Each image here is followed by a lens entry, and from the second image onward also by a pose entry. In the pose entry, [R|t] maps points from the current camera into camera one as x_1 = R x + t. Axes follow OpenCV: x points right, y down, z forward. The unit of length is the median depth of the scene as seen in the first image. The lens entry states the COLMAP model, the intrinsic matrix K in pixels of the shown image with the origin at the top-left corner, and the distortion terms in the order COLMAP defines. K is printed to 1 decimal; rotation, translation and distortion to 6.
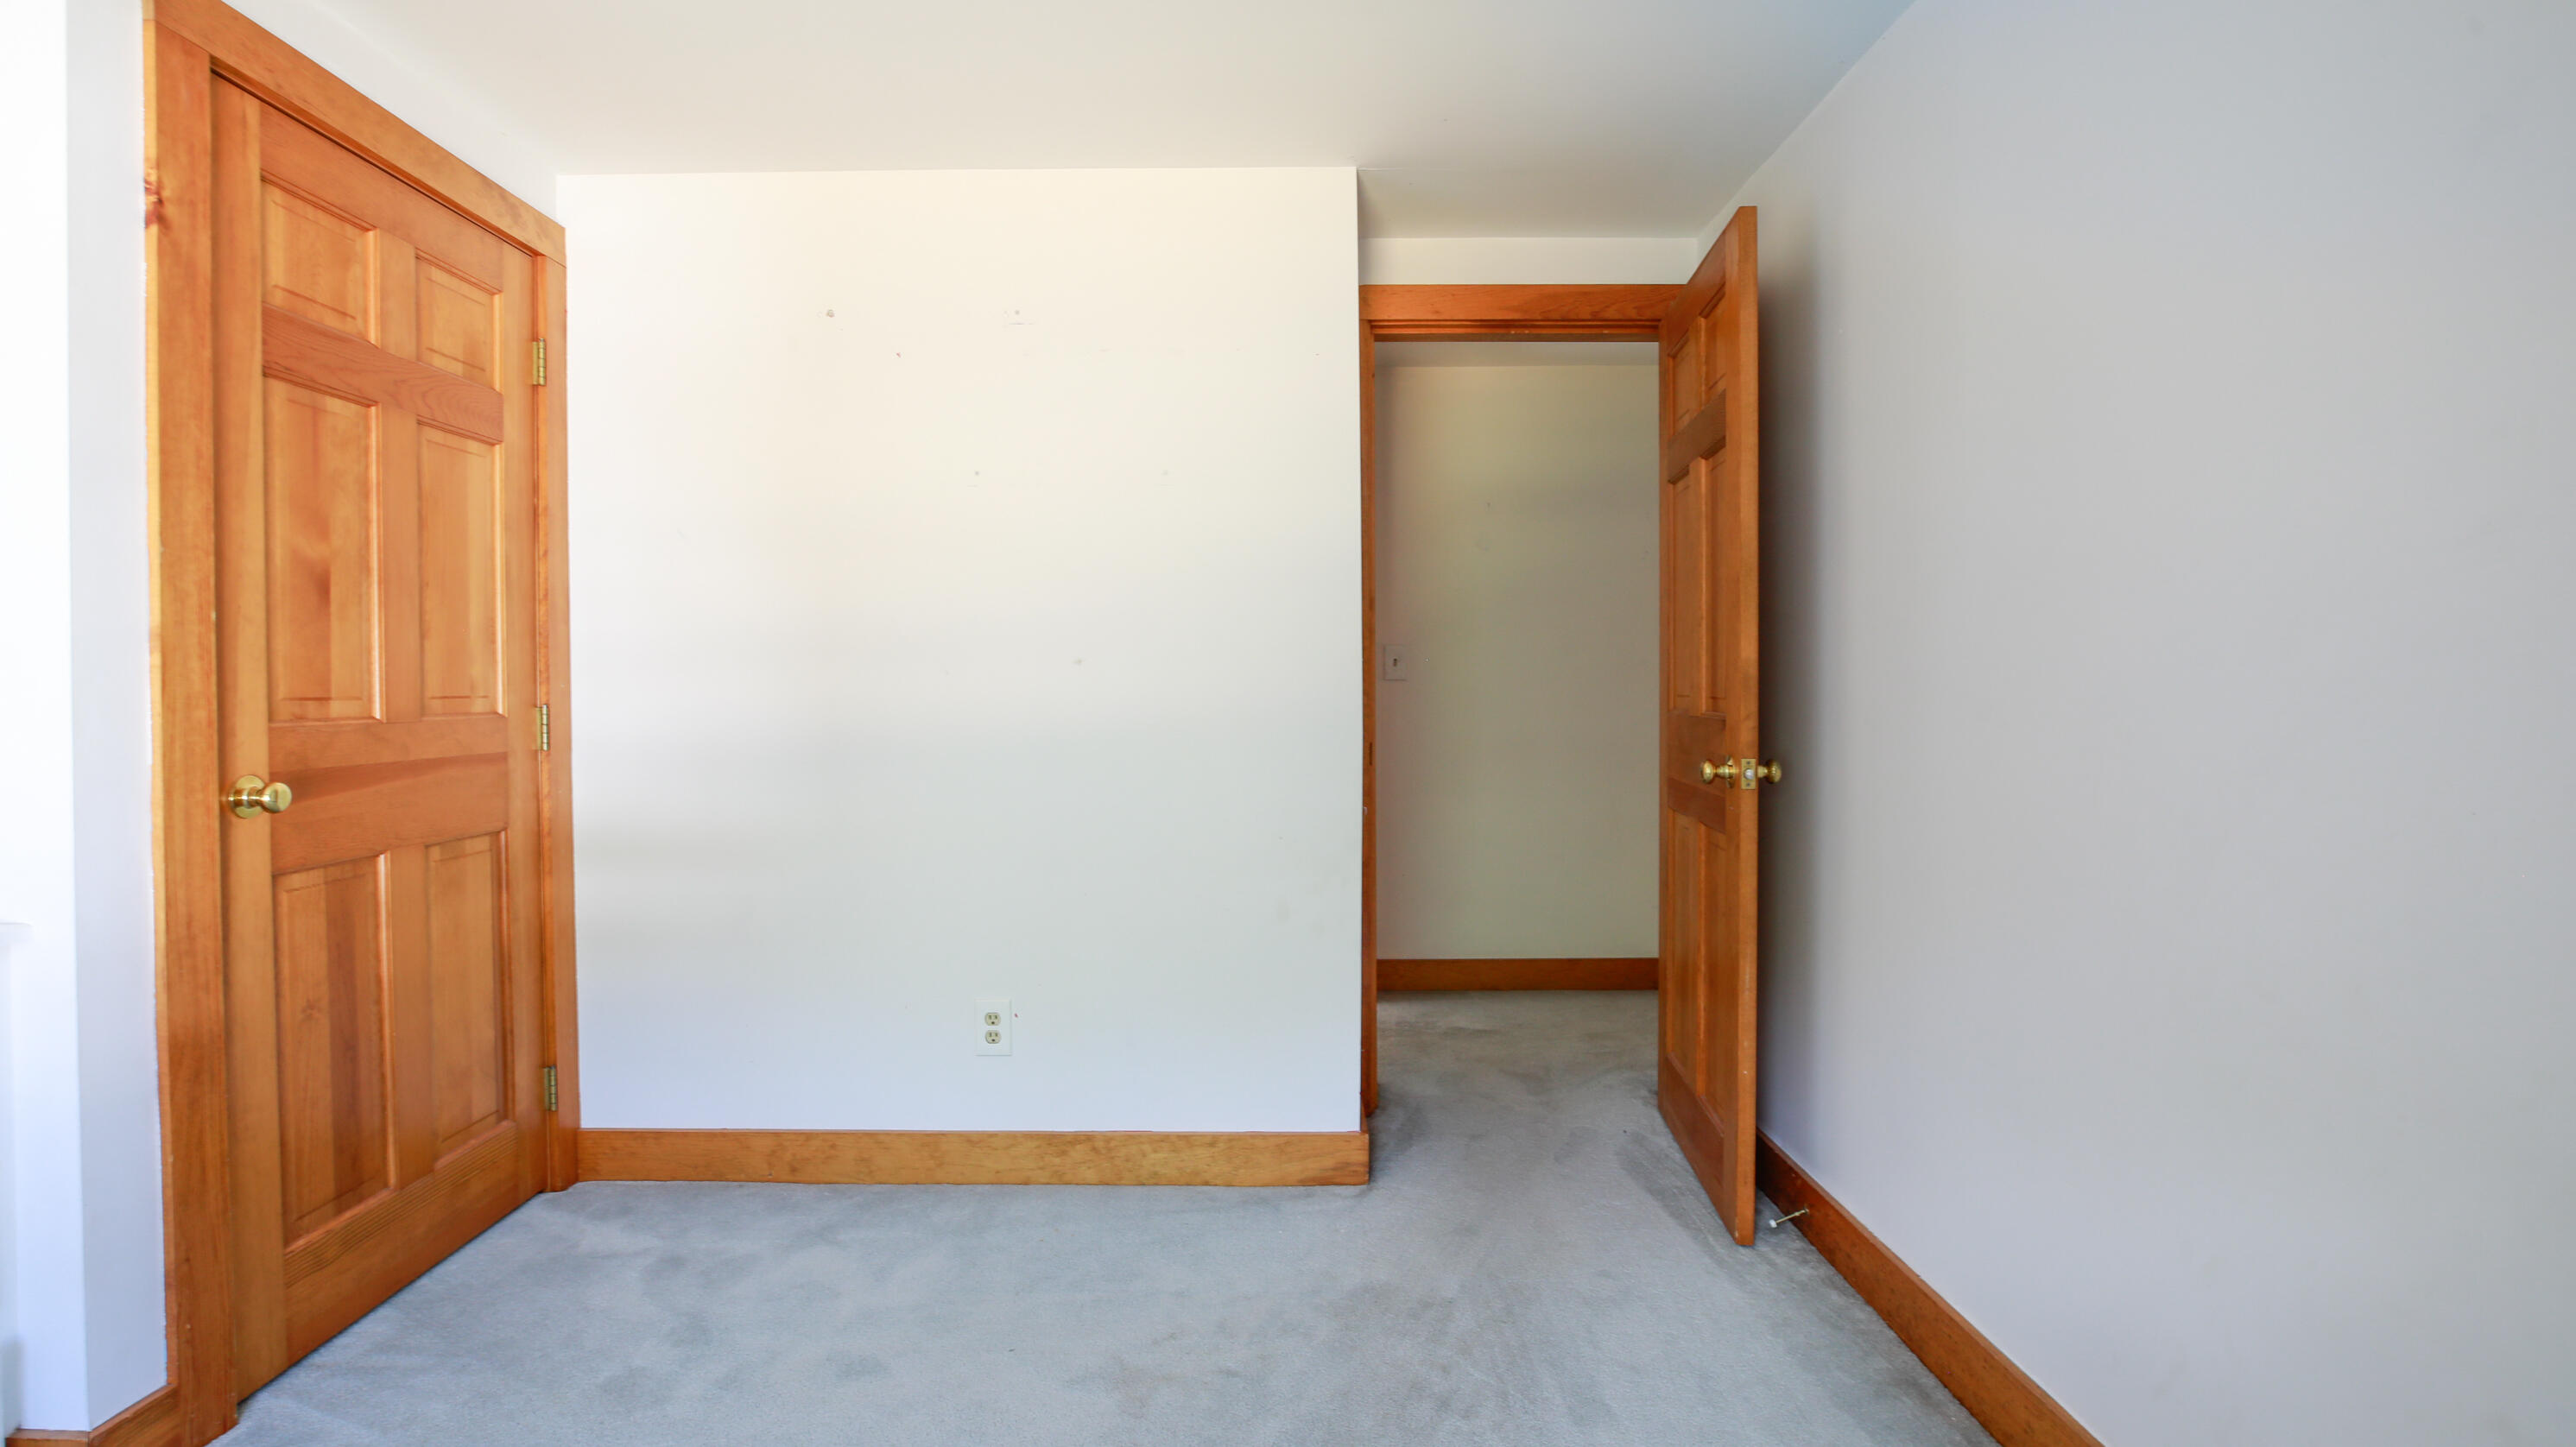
lens RADIAL K [[1171.3, 0, 1291.7], [0, 1171.3, 711.2], [0, 0, 1]] dist [-0.051467, 0.020105]
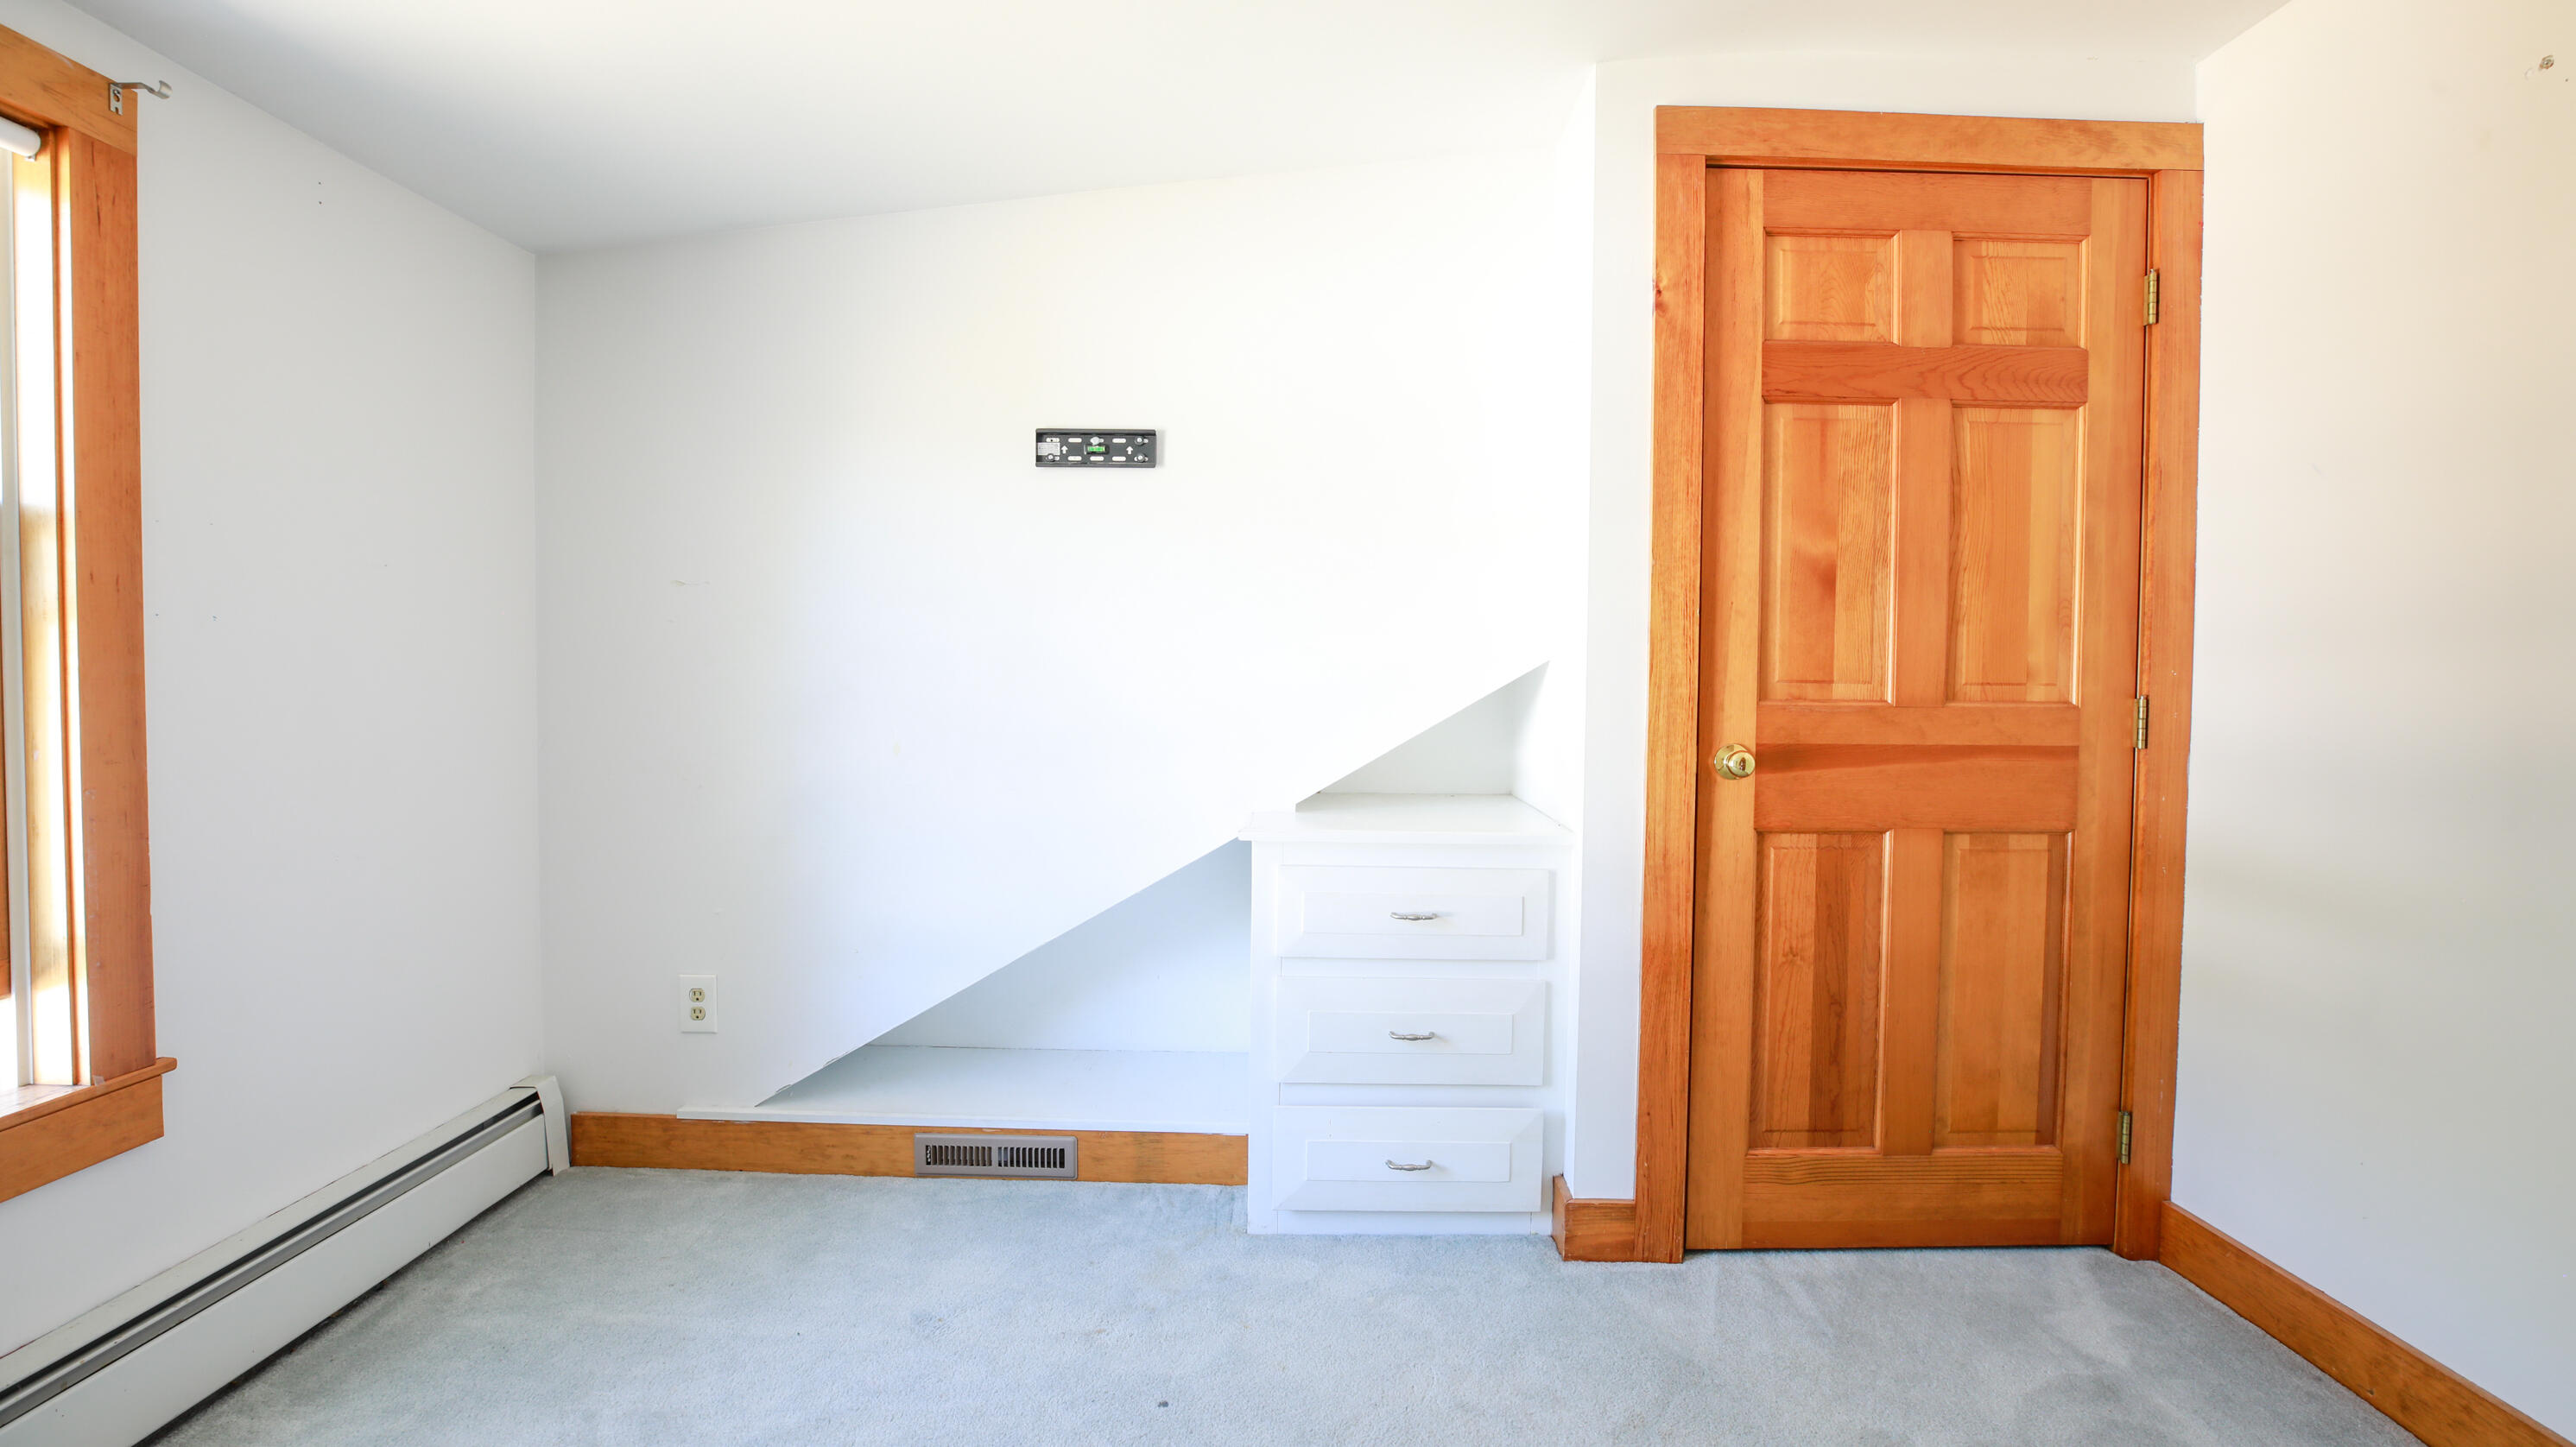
lens RADIAL K [[1171.3, 0, 1291.7], [0, 1171.3, 711.2], [0, 0, 1]] dist [-0.051467, 0.020105]
pose [[0.016258, 0.036990, -0.999183, 0.251892], [-0.031356, 0.998843, 0.036467, -0.006824], [0.999376, 0.030738, 0.017399, 0.440035]]
